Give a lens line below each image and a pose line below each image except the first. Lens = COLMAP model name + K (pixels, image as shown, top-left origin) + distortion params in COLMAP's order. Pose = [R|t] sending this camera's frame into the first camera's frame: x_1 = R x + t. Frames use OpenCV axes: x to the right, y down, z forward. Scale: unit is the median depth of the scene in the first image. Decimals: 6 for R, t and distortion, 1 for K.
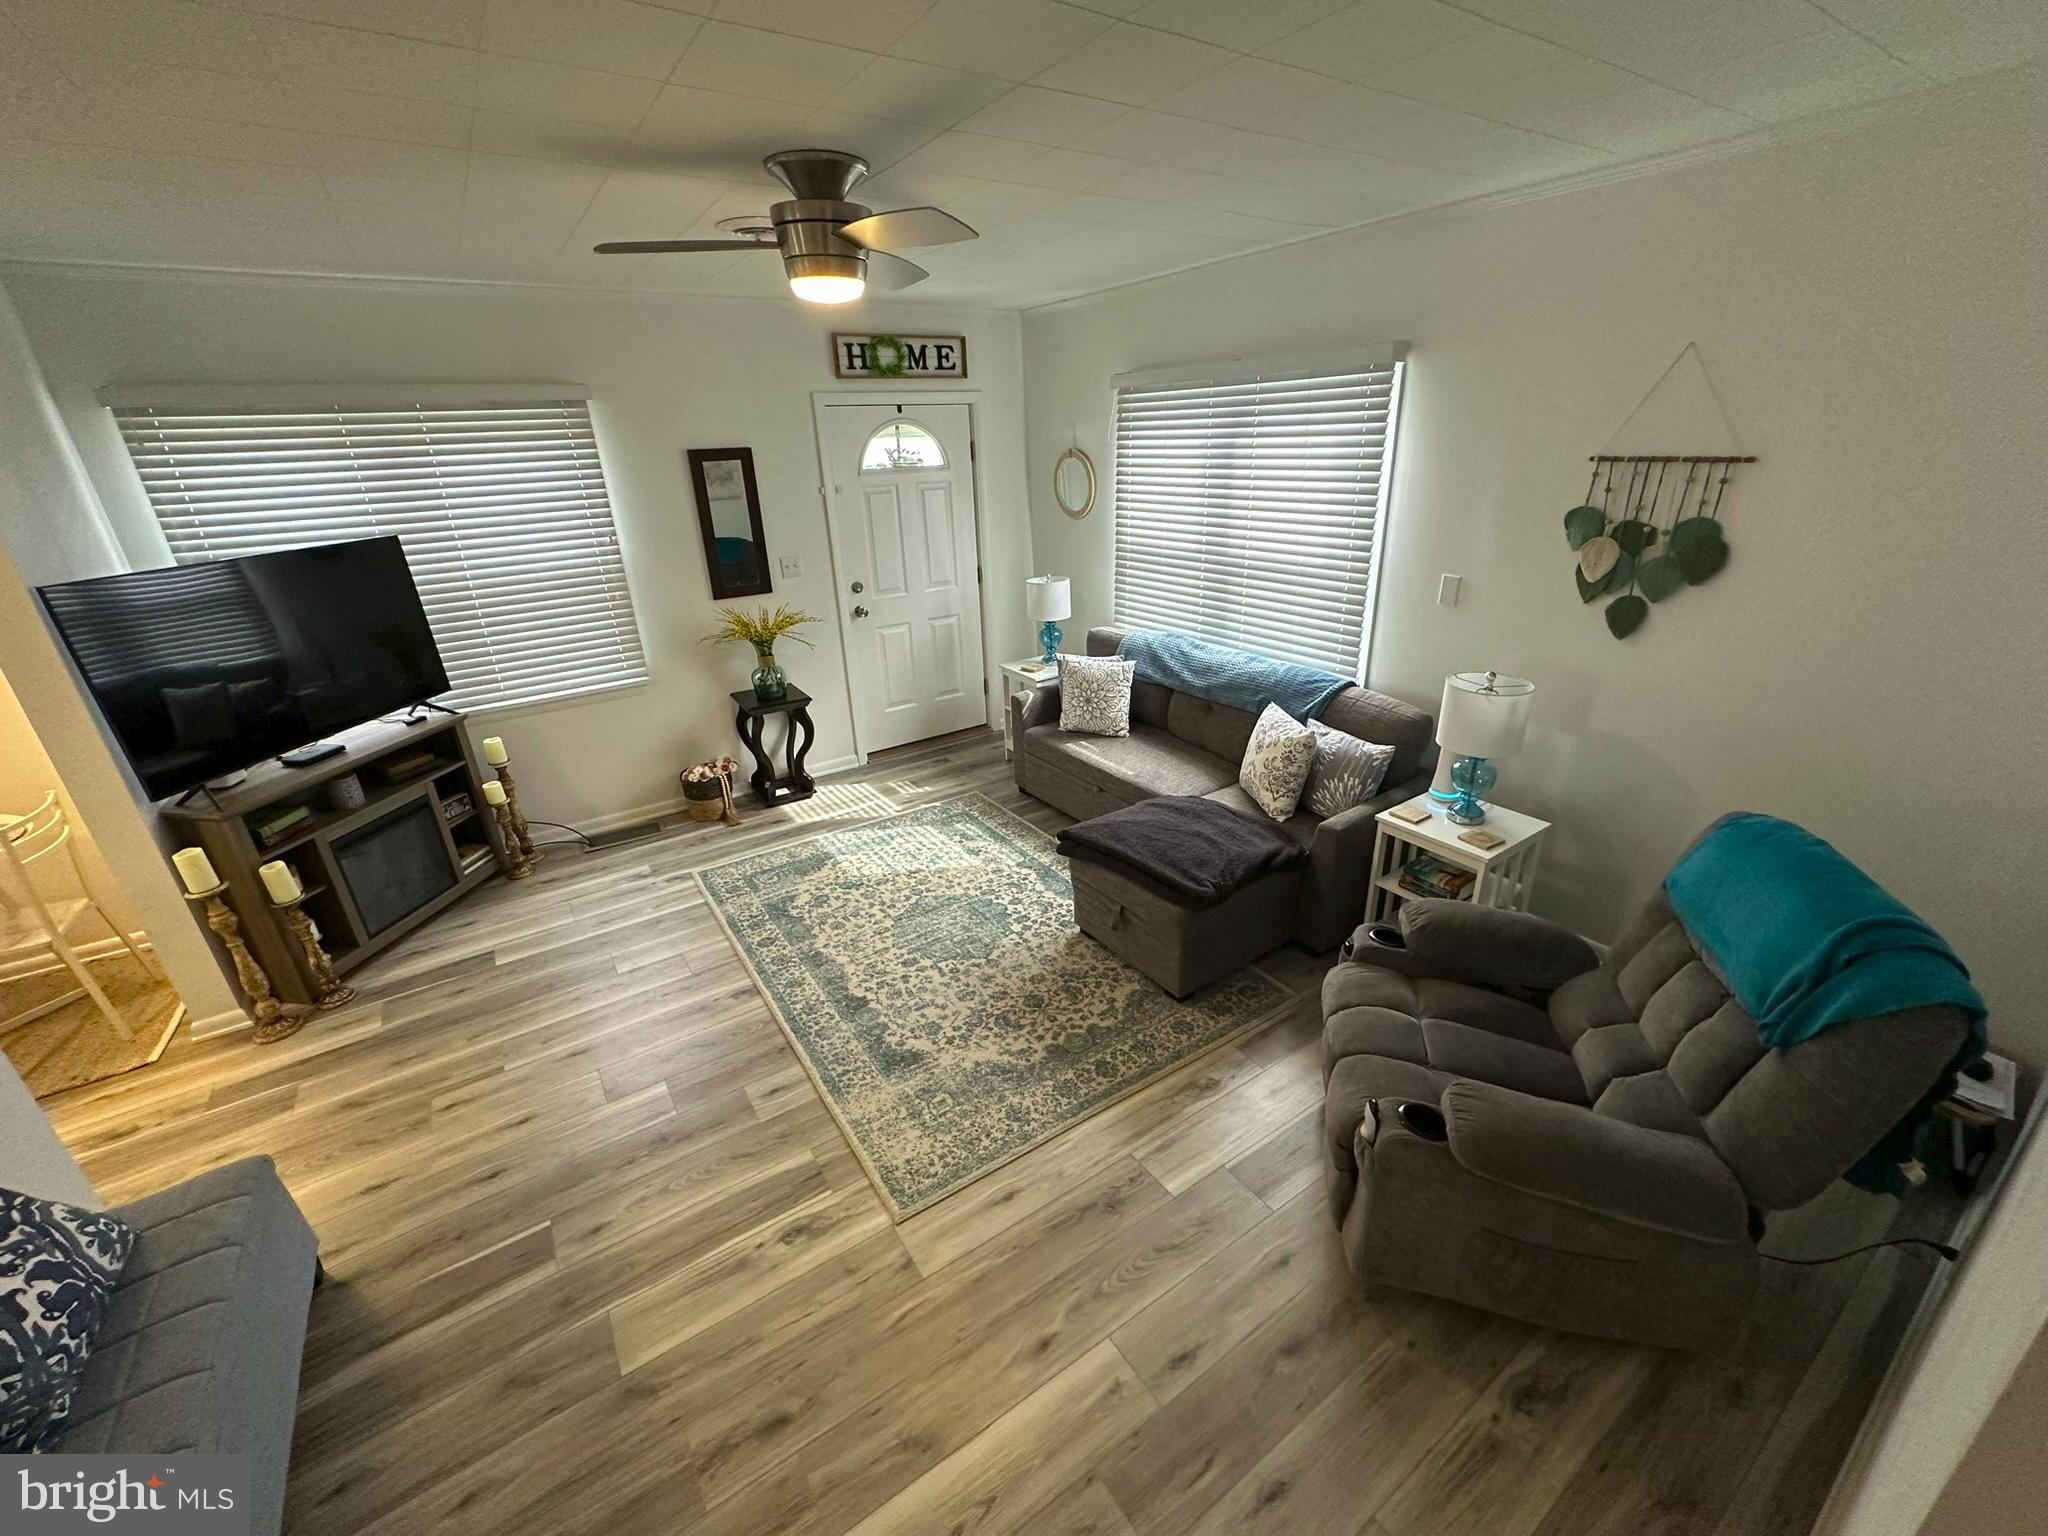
lens RADIAL K [[815.7, 0, 1022.8], [0, 815.7, 772.3], [0, 0, 1]] dist [-0.002903, 0.000512]
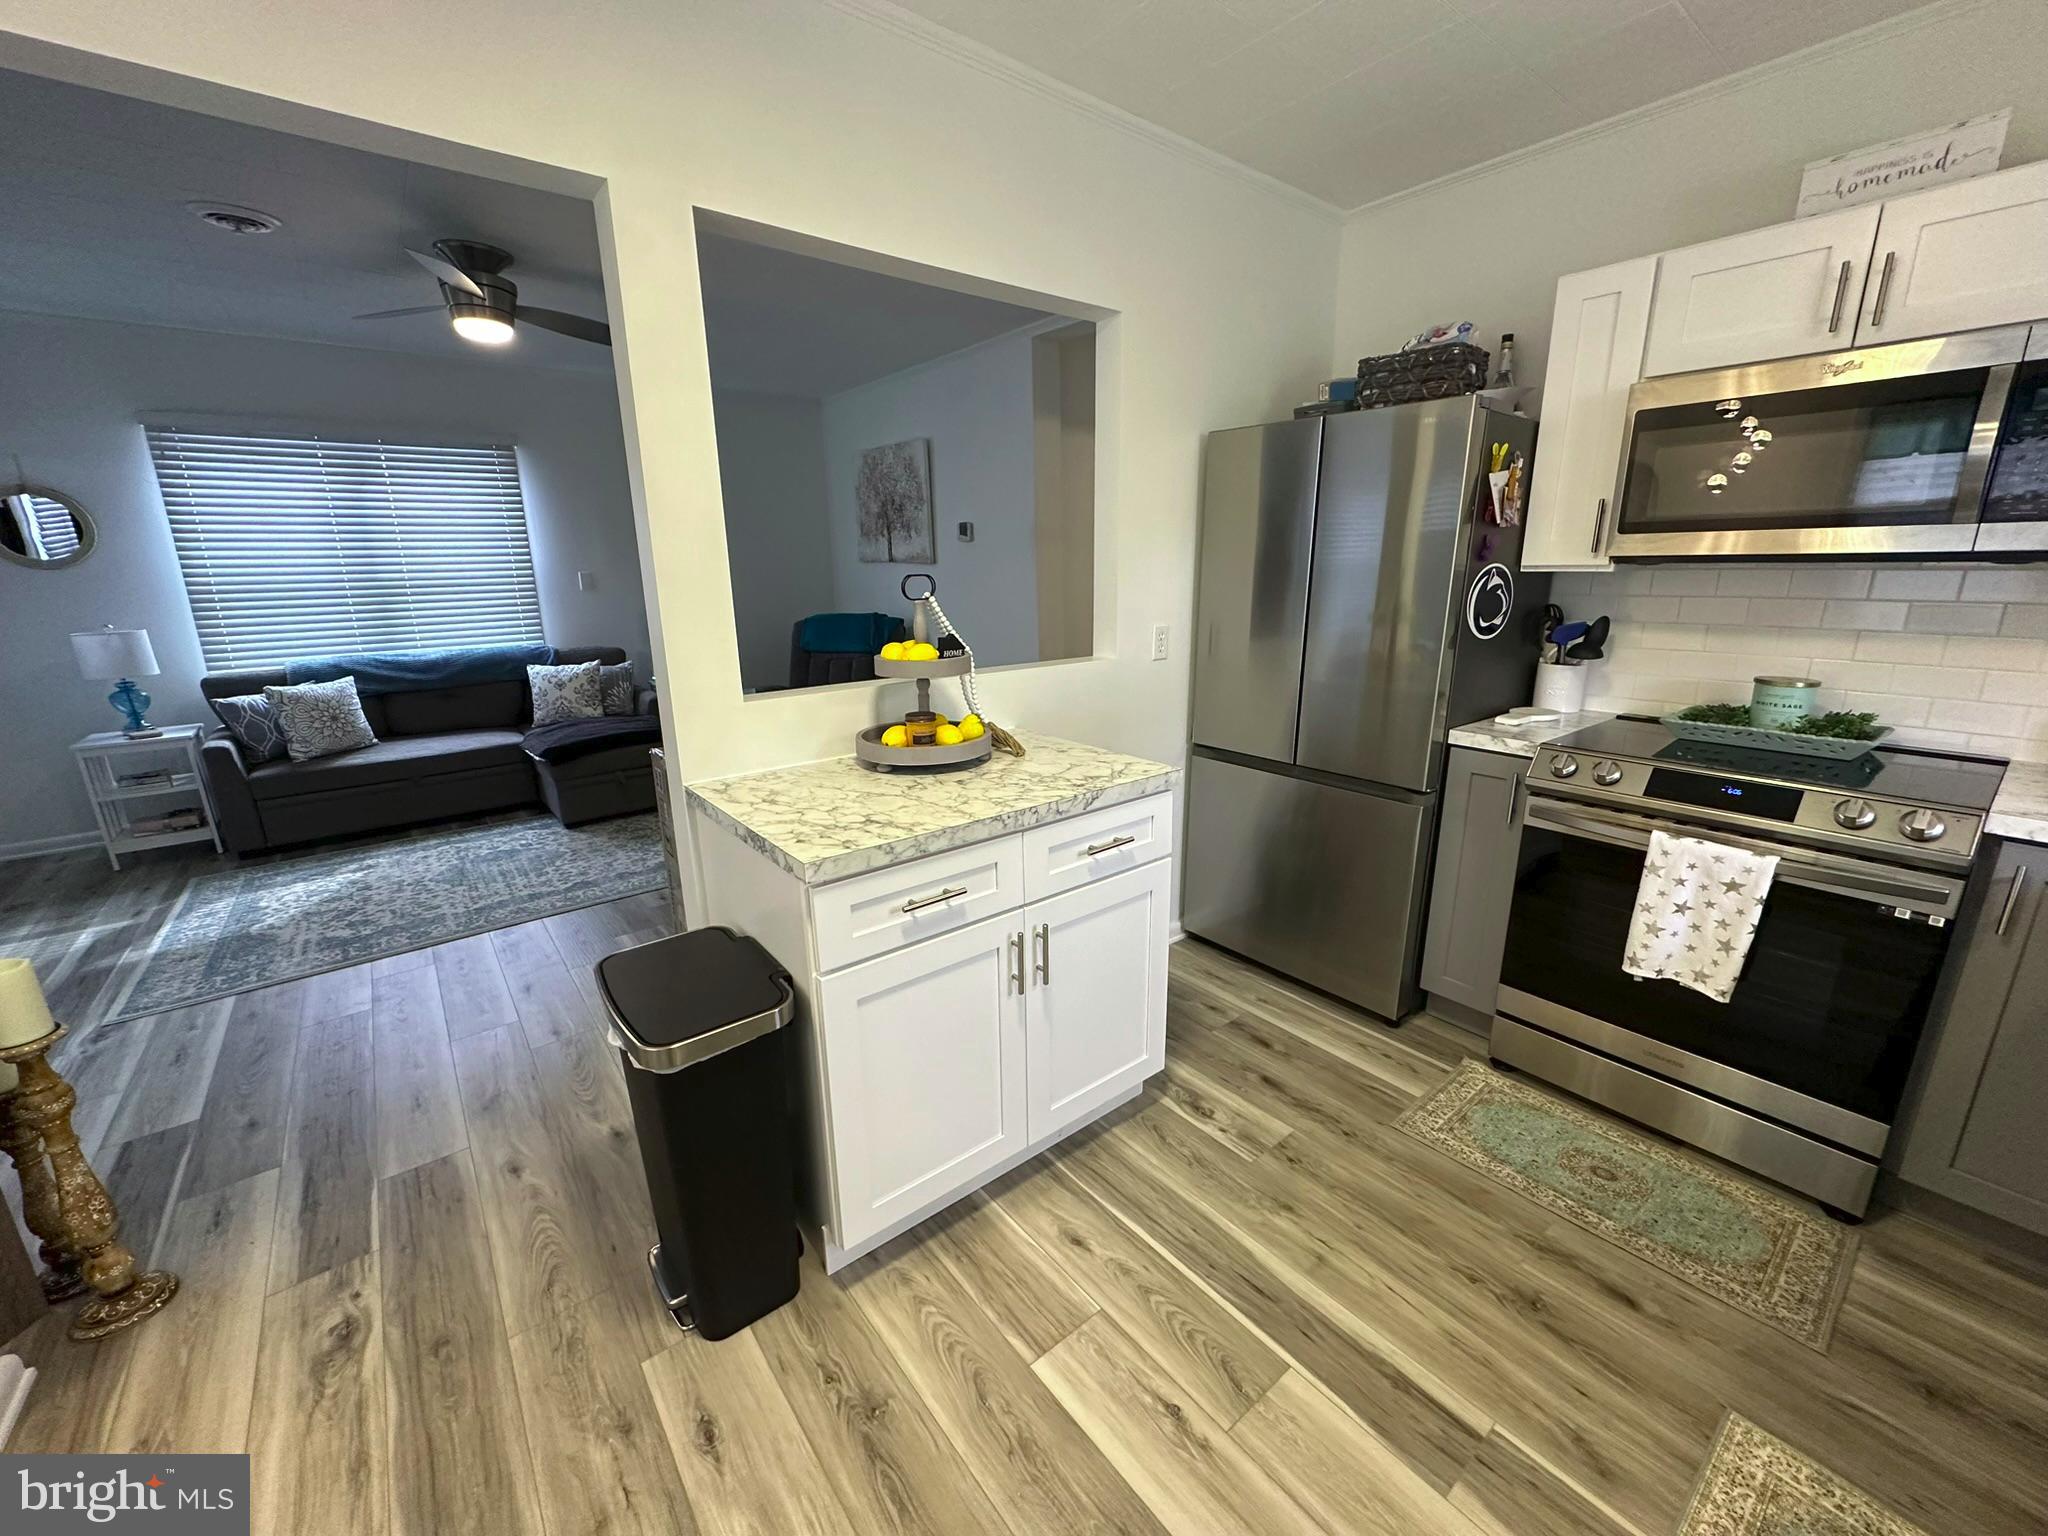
lens RADIAL K [[813.0, 0, 1023.5], [0, 813.0, 771.8], [0, 0, 1]] dist [-0.002425, 0.000364]
pose [[-0.082460, -0.215766, 0.972957, -1.125211], [0.403190, 0.885595, 0.230563, 0.096687], [-0.911393, 0.411299, 0.013969, 0.248733]]
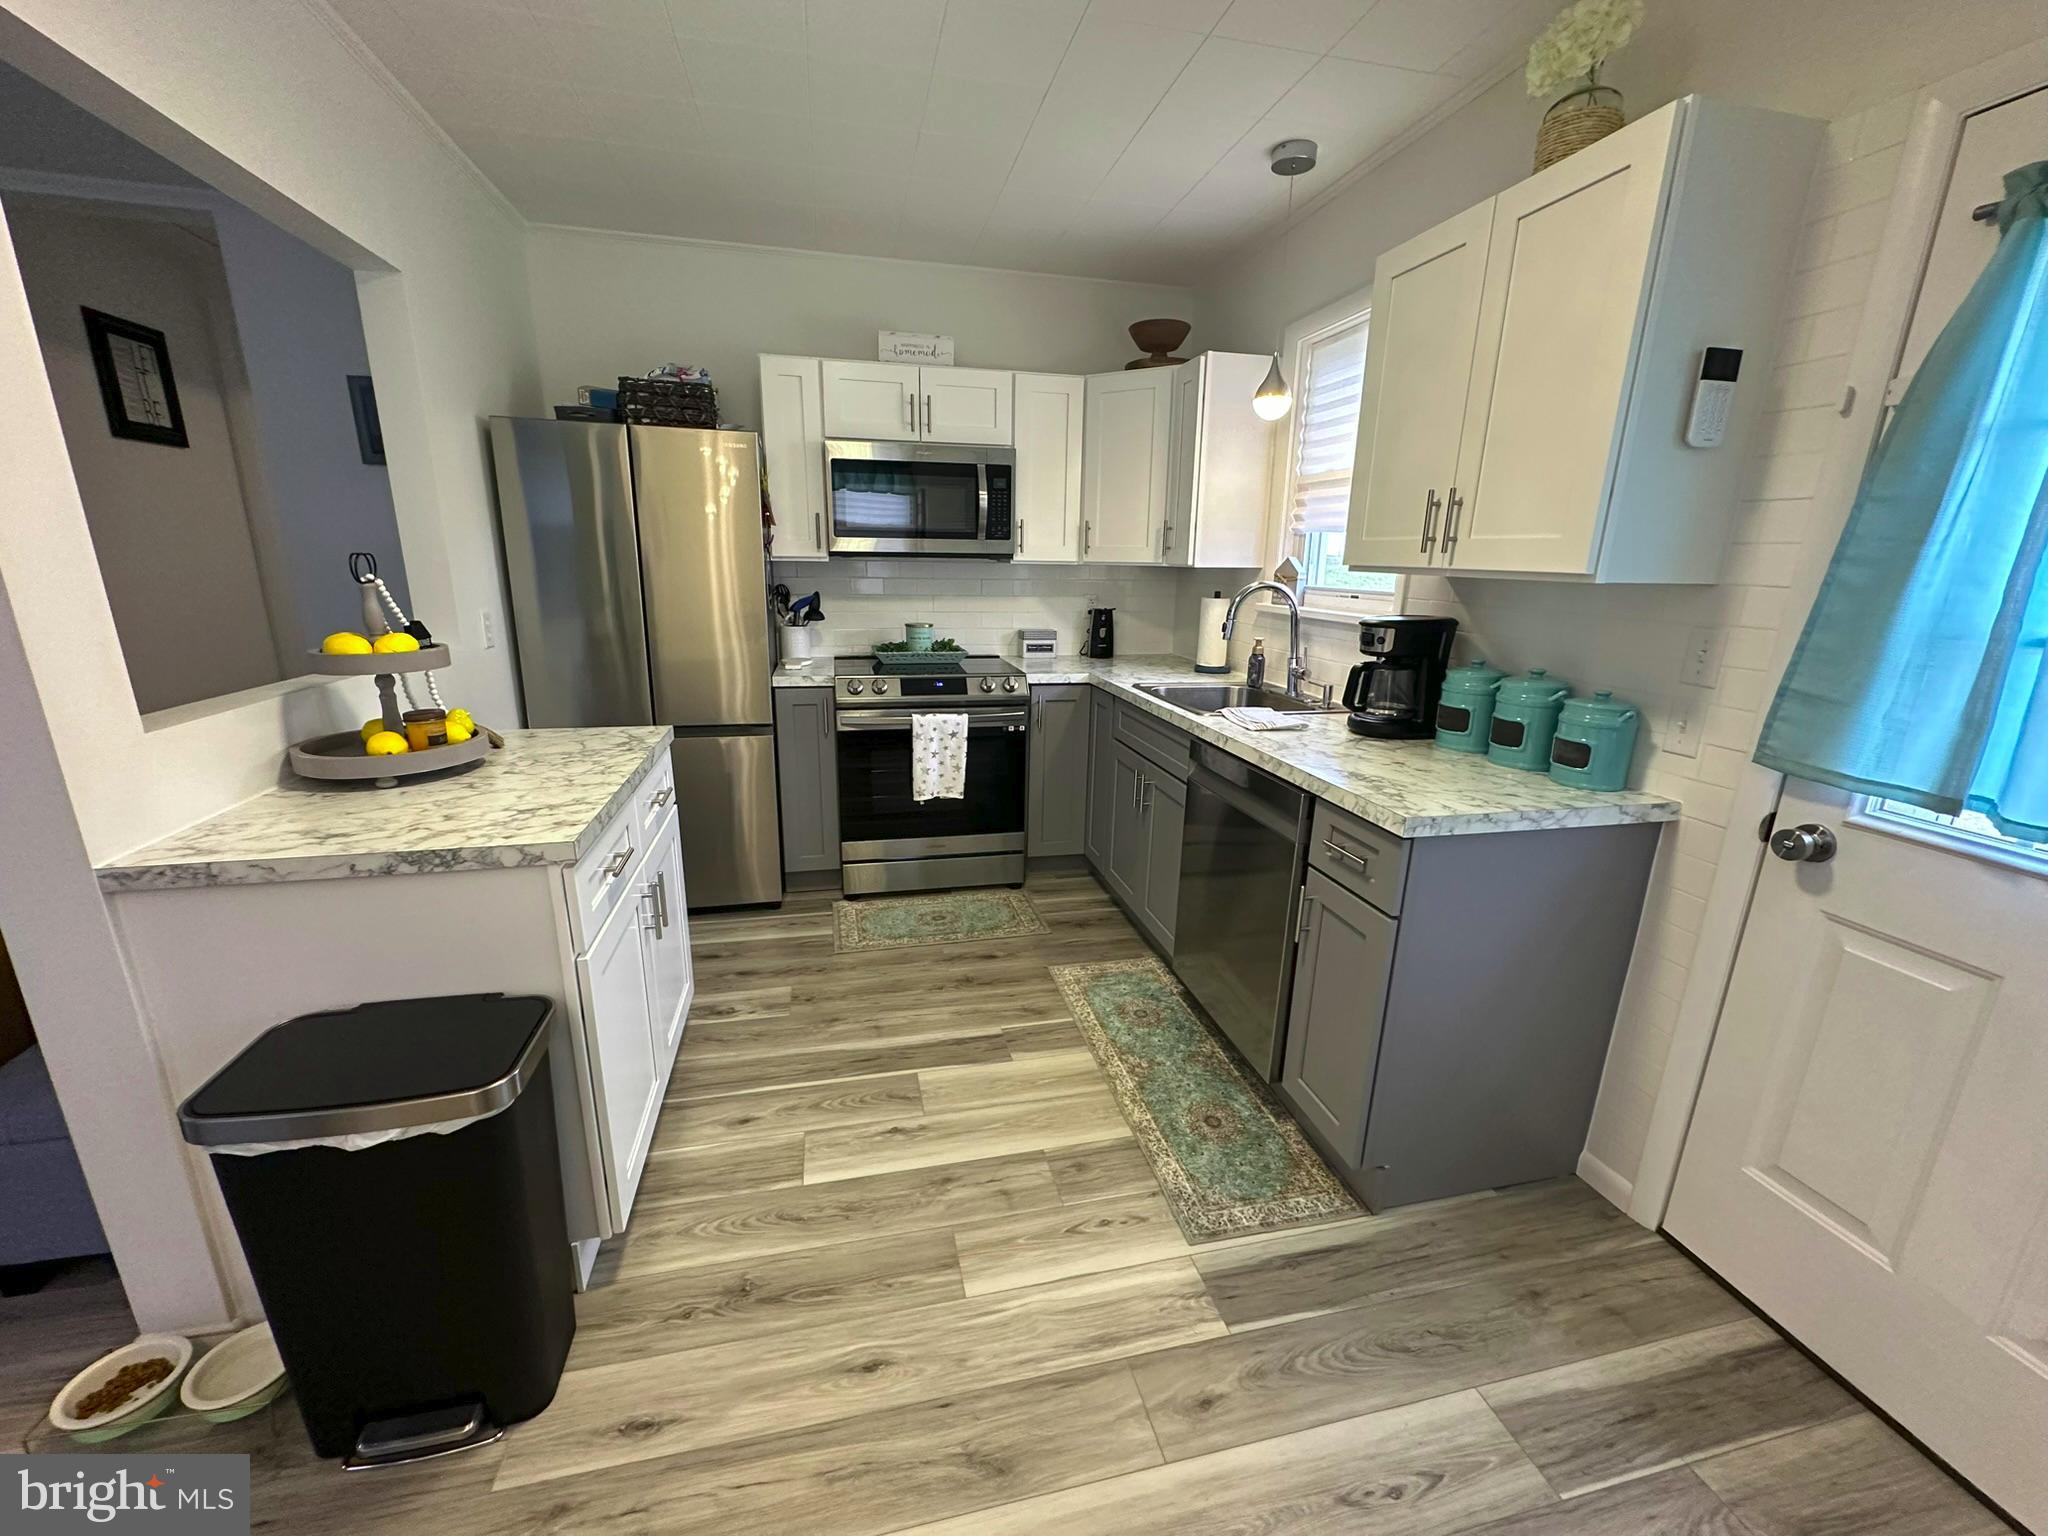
lens RADIAL K [[813.0, 0, 1023.5], [0, 813.0, 771.8], [0, 0, 1]] dist [-0.002425, 0.000364]
pose [[-0.936435, -0.071455, 0.343487, -1.084015], [0.151524, 0.800652, 0.579653, -0.025527], [-0.316433, 0.594854, -0.738931, 0.541522]]
